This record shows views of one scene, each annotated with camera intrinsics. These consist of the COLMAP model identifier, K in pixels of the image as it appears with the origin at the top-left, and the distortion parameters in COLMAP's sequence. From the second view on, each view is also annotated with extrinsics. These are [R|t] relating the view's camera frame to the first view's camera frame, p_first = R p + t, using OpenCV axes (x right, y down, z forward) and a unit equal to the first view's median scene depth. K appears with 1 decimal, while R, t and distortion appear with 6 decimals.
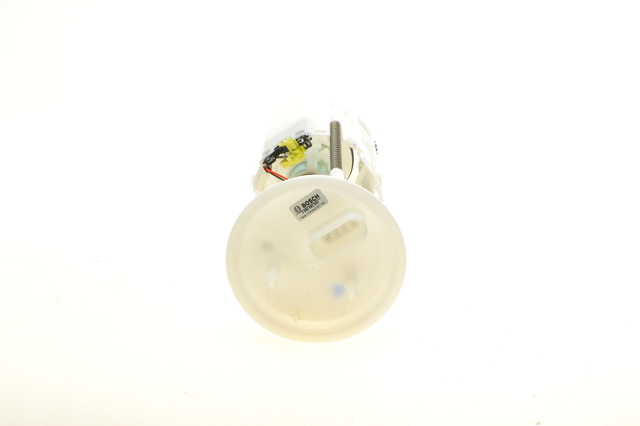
lens RADIAL K [[1225.6, 0, 320.3], [0, 1225.6, 213.3], [0, 0, 1]] dist [-0.008057, 0.000000]
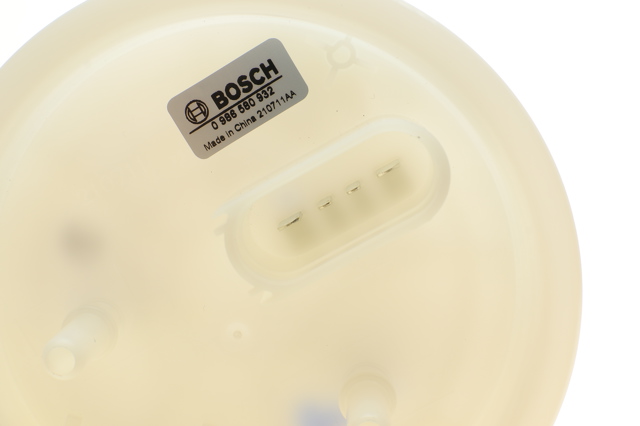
lens RADIAL K [[1225.6, 0, 320.1], [0, 1225.6, 212.0], [0, 0, 1]] dist [-0.008057, 0.000000]
pose [[0.996511, 0.081317, -0.018798, 0.016447], [-0.083393, 0.979254, -0.184681, 0.067520], [0.003390, 0.185605, 0.982619, 0.720267]]
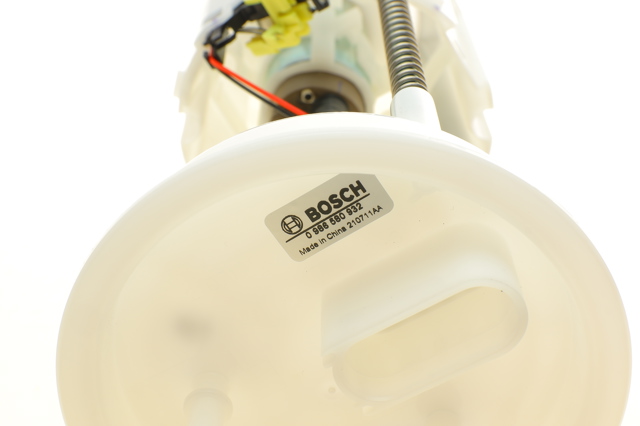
lens RADIAL K [[1225.6, 0, 319.2], [0, 1225.6, 213.1], [0, 0, 1]] dist [-0.008057, 0.000000]
pose [[0.999034, 0.037692, 0.022609, -0.018560], [-0.040342, 0.990520, 0.131309, -0.046349], [-0.017446, -0.132094, 0.991084, 0.686896]]
